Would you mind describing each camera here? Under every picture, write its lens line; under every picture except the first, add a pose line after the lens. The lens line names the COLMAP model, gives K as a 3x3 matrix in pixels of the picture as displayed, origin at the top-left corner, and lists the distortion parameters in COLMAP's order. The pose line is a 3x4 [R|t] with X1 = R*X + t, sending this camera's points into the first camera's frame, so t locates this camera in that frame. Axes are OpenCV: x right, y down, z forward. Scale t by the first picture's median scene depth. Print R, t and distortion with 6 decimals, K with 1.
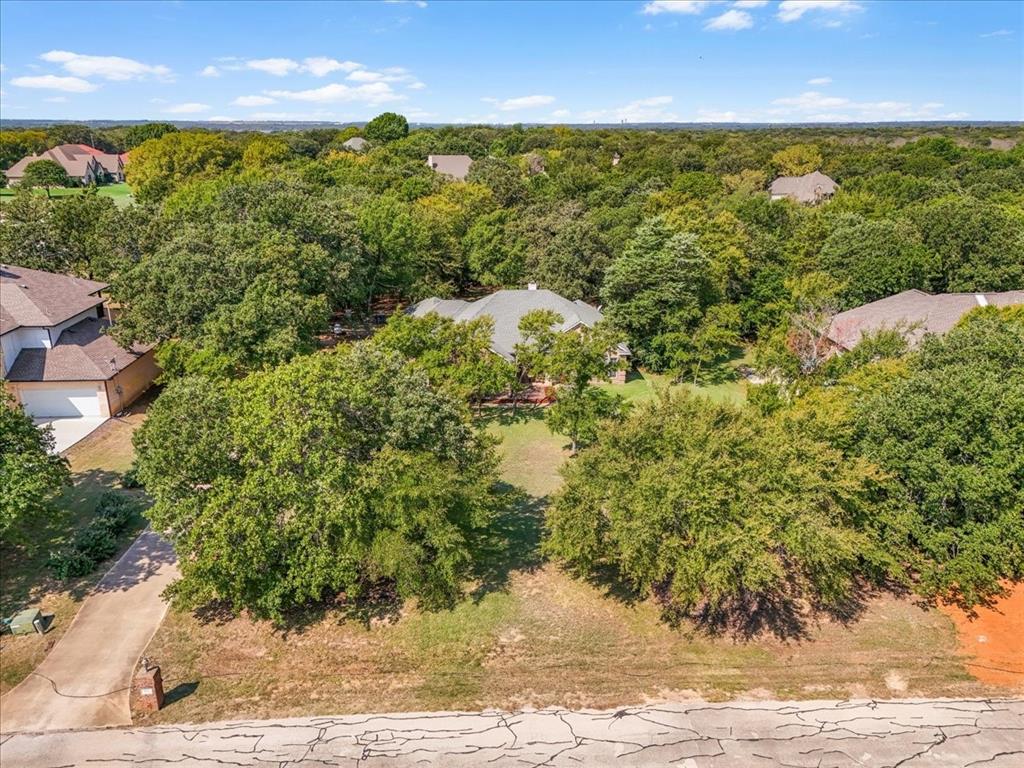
lens RADIAL K [[780.5, 0, 512.0], [0, 780.5, 384.0], [0, 0, 1]] dist [0.062503, -0.052104]
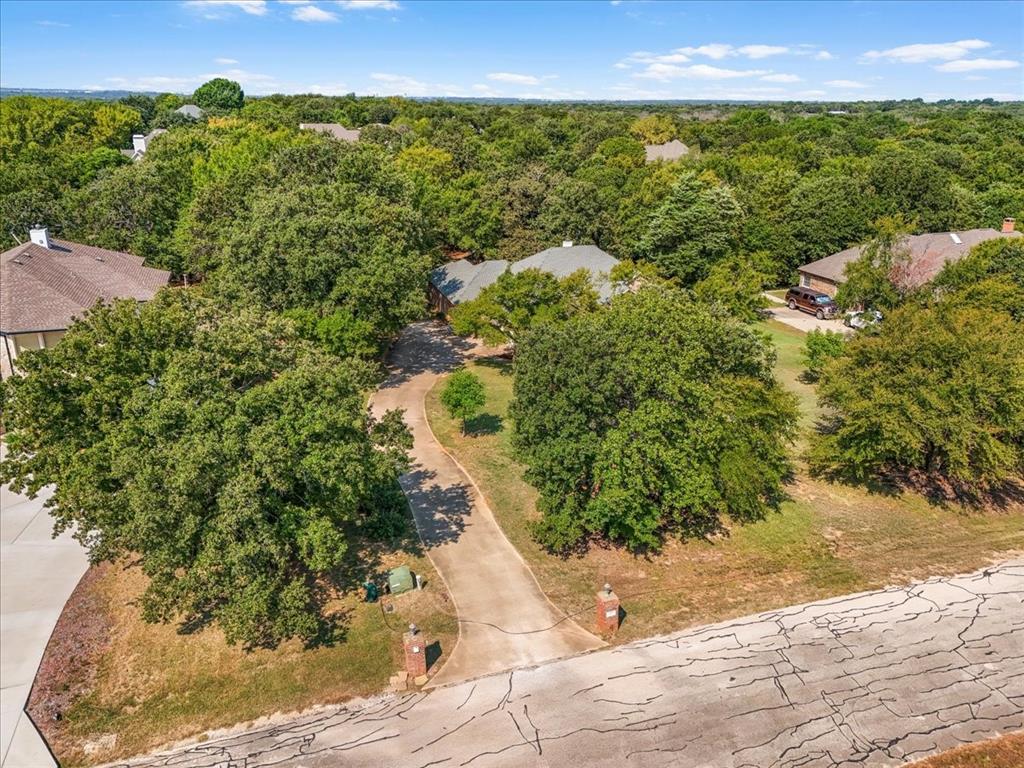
lens RADIAL K [[780.5, 0, 512.0], [0, 780.5, 384.0], [0, 0, 1]] dist [0.062503, -0.052104]
pose [[0.964368, -0.082818, 0.251268, -0.666994], [0.075441, 0.996393, 0.038865, 0.029439], [-0.253581, -0.018524, 0.967137, 0.030595]]
